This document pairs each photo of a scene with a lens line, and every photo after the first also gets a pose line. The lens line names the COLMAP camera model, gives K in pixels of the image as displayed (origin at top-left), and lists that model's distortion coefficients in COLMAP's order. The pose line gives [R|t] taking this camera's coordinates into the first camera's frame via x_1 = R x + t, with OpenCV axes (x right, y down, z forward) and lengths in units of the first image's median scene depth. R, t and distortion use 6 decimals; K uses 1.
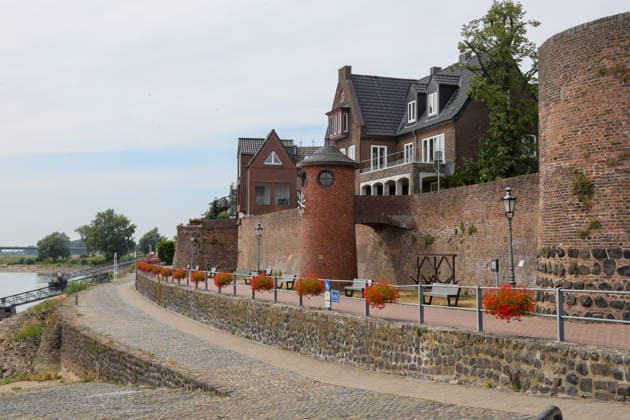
lens RADIAL K [[881.6, 0, 315.0], [0, 881.6, 210.0], [0, 0, 1]] dist [0.163143, 0.171730]
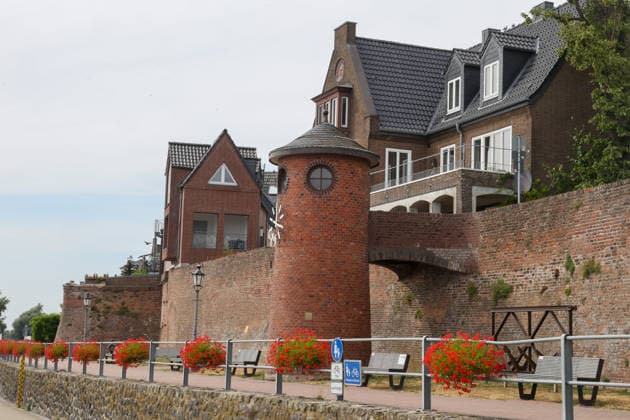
lens RADIAL K [[1127.0, 0, 315.0], [0, 1127.0, 210.0], [0, 0, 1]] dist [0.281214, 0.184293]
pose [[0.998517, 0.032868, 0.043409, -0.019301], [-0.028960, 0.995718, -0.087785, 0.041568], [-0.046109, 0.086397, 0.995193, 0.233006]]
